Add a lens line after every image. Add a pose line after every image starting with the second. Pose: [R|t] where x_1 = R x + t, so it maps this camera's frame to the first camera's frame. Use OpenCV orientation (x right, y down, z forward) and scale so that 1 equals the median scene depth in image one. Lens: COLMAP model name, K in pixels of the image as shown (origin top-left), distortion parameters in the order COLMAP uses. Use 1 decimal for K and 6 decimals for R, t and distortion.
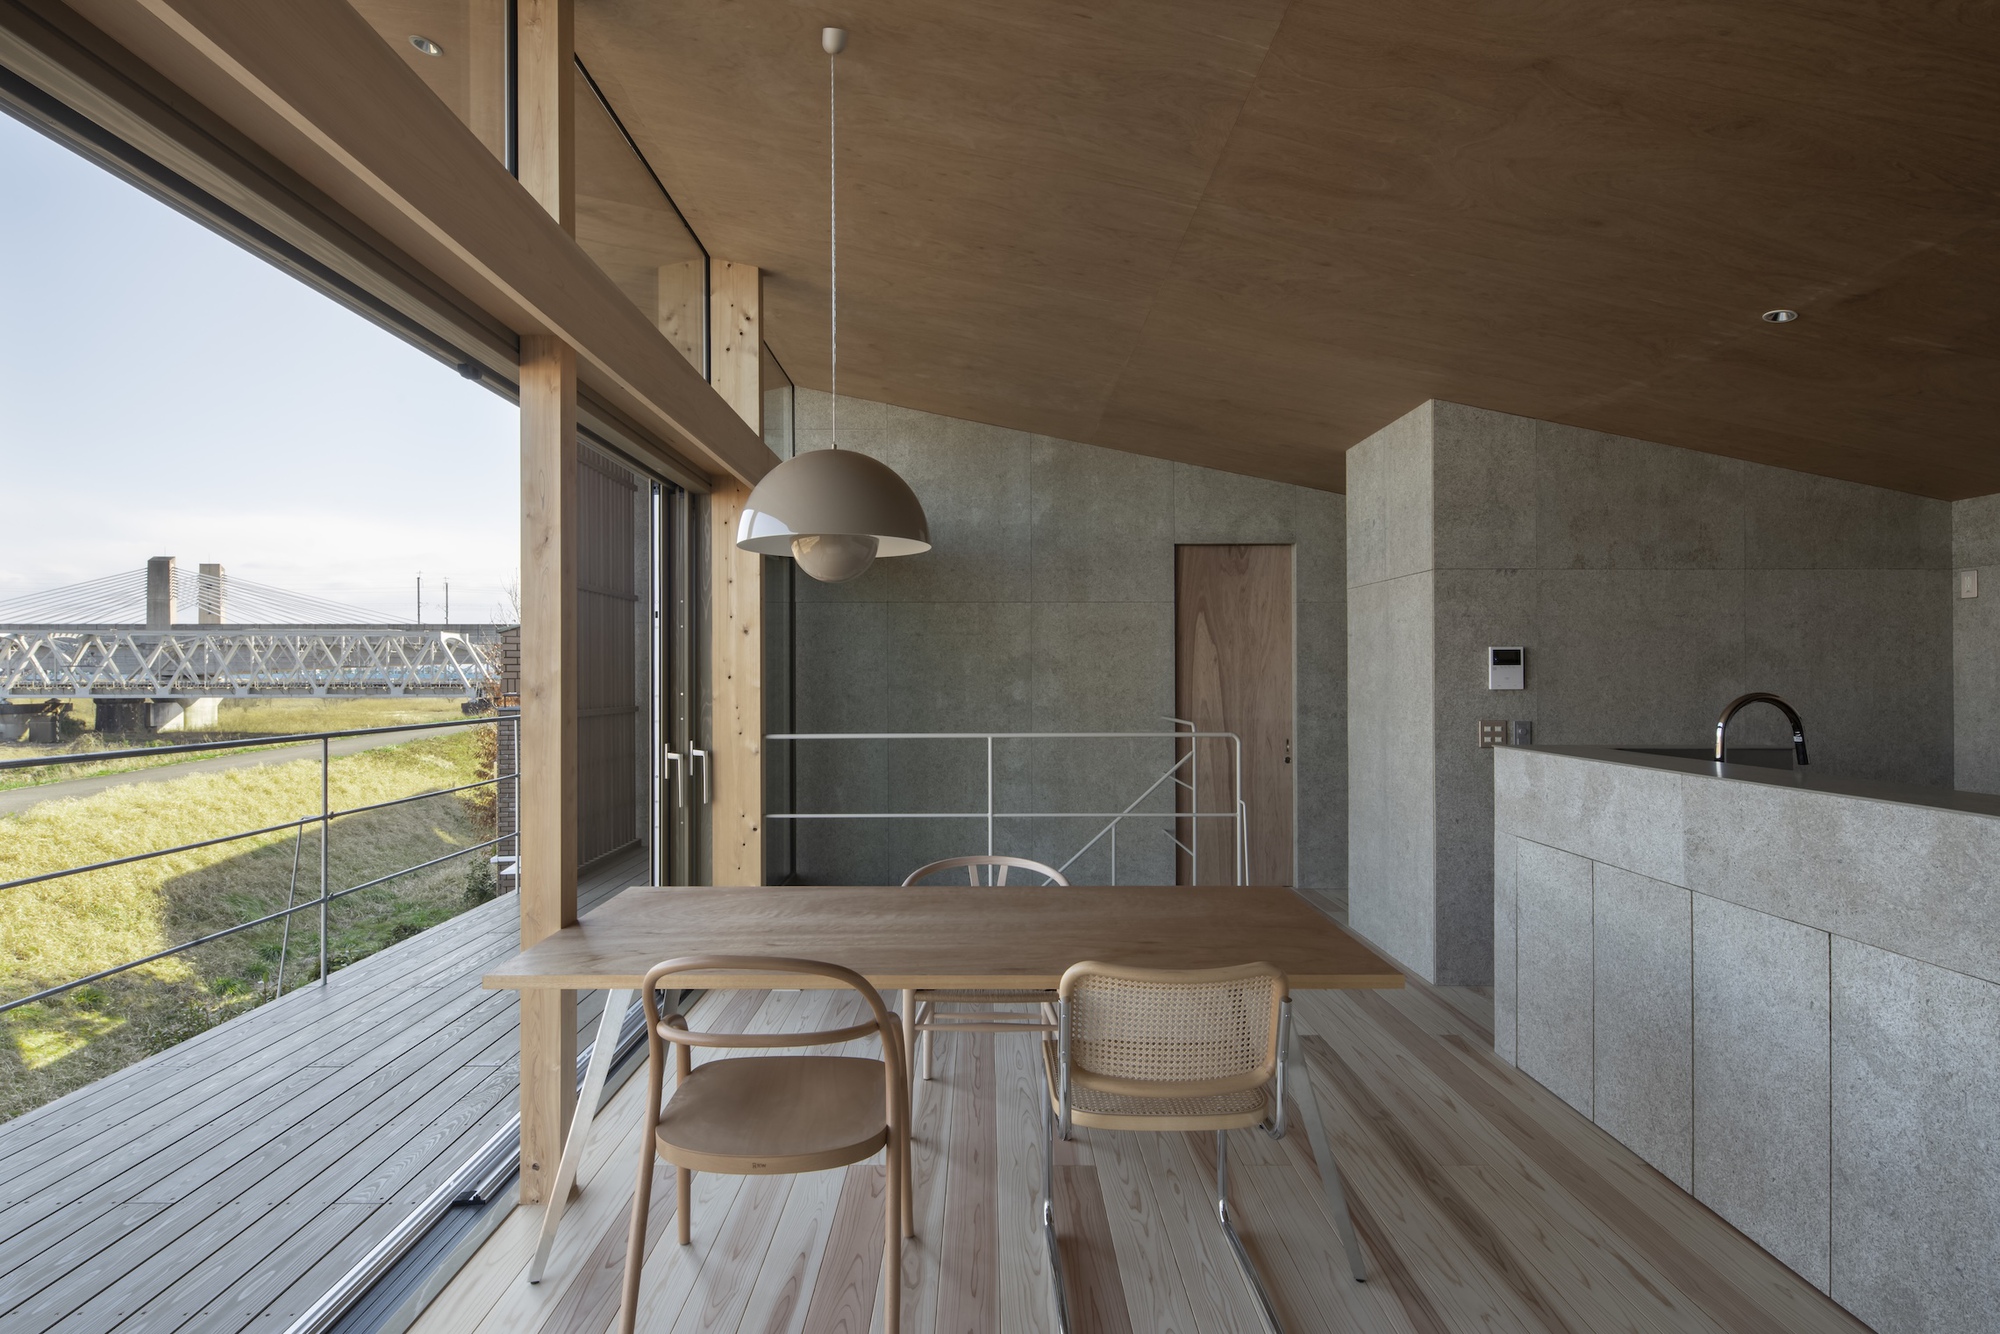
lens RADIAL K [[1045.9, 0, 930.0], [0, 1045.9, 673.6], [0, 0, 1]] dist [-0.000681, -0.000690]
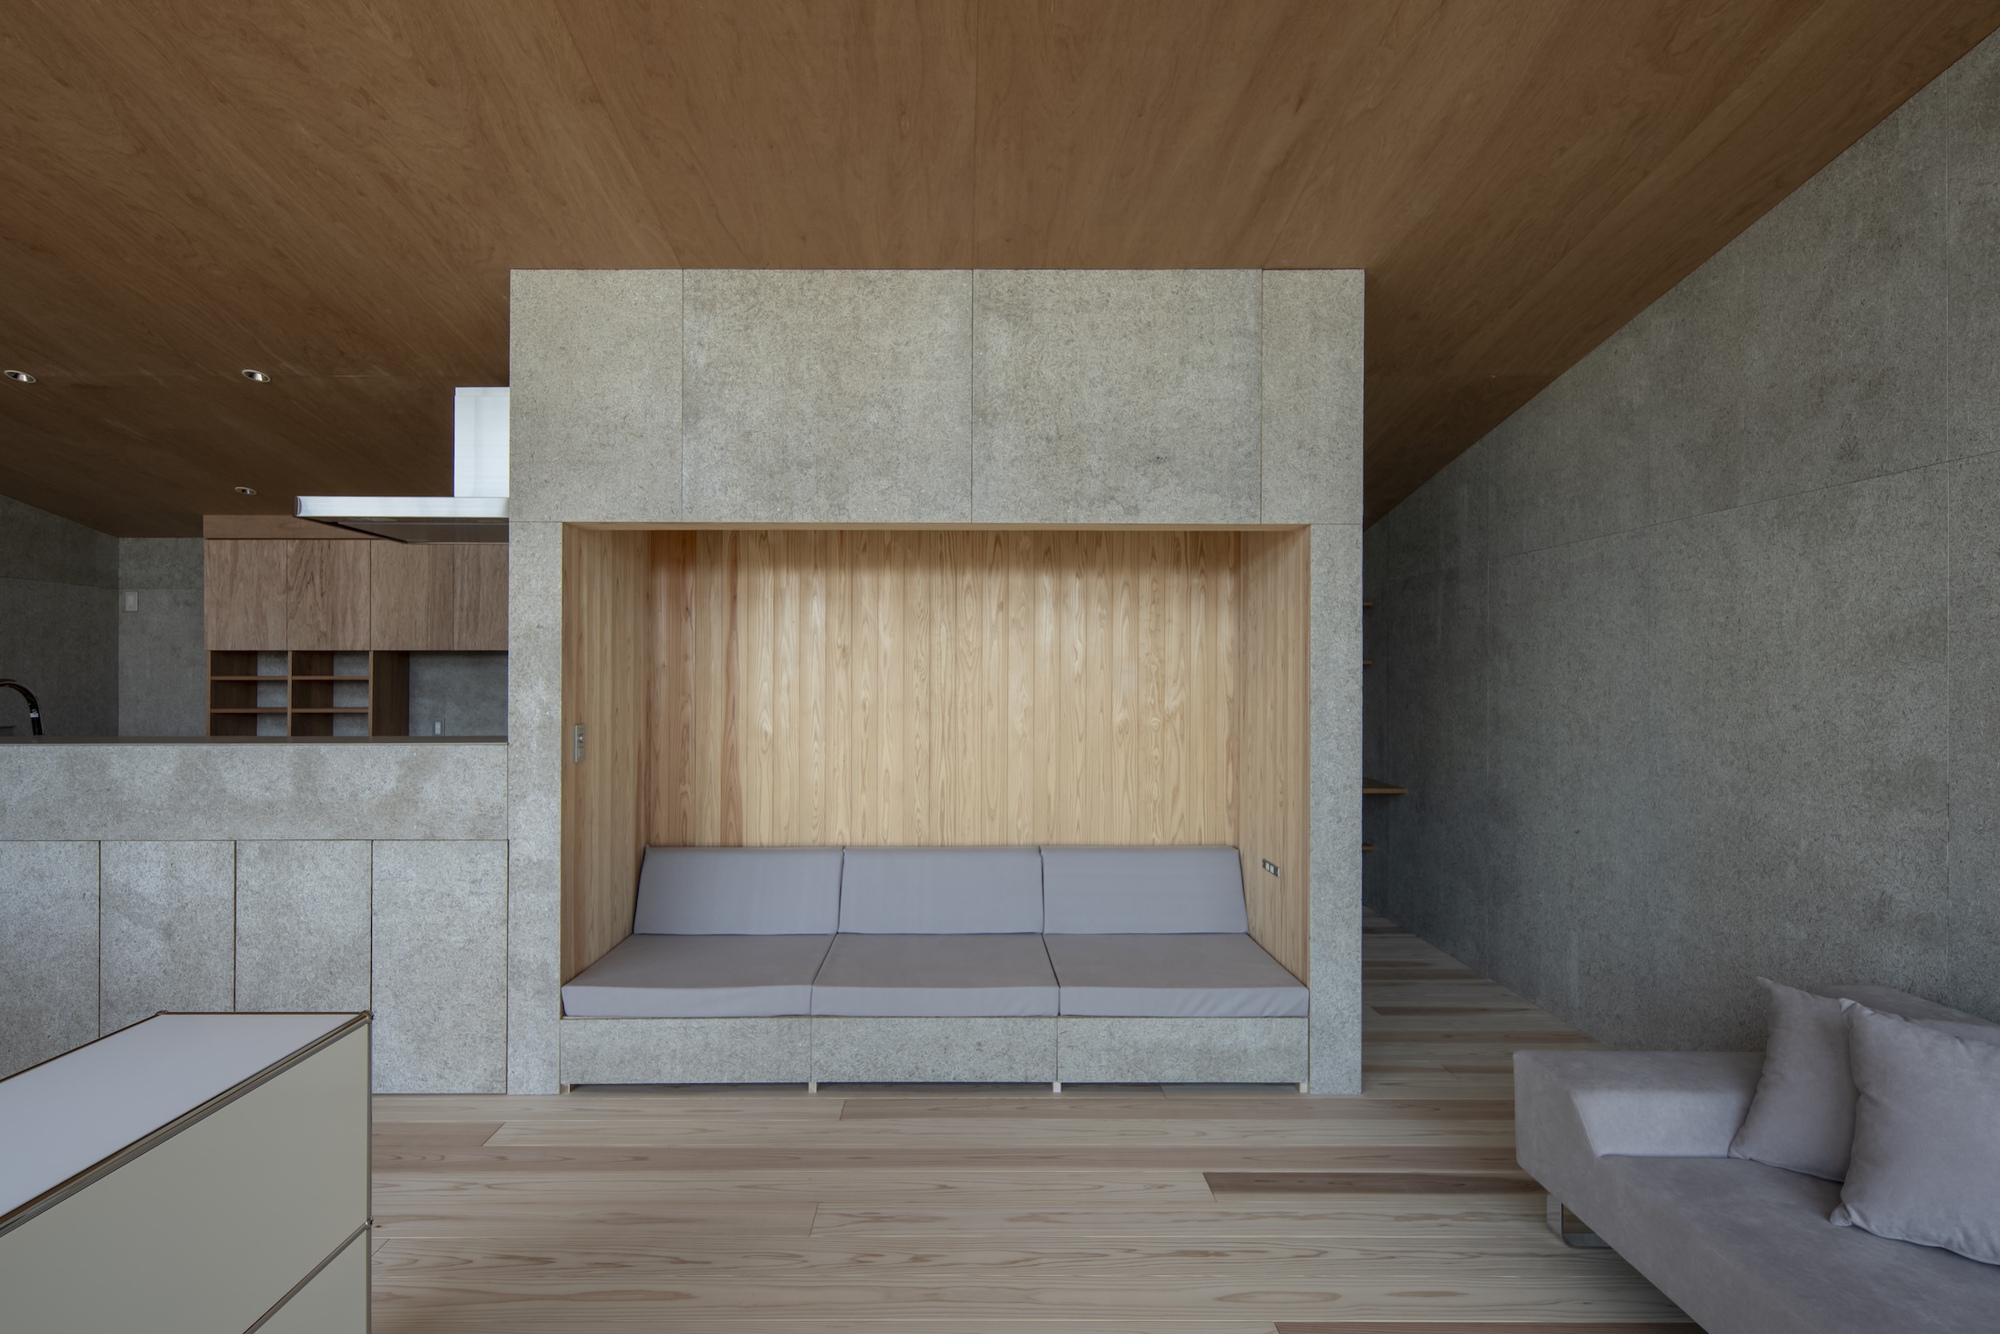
lens RADIAL K [[968.5, 0, 1000.0], [0, 968.5, 667.0], [0, 0, 1]] dist [-0.001153, -0.000930]
pose [[0.009850, 0.009723, 0.999904, -0.435255], [-0.001692, 0.999951, -0.009707, 0.017392], [-0.999950, -0.001597, 0.009866, -0.241119]]
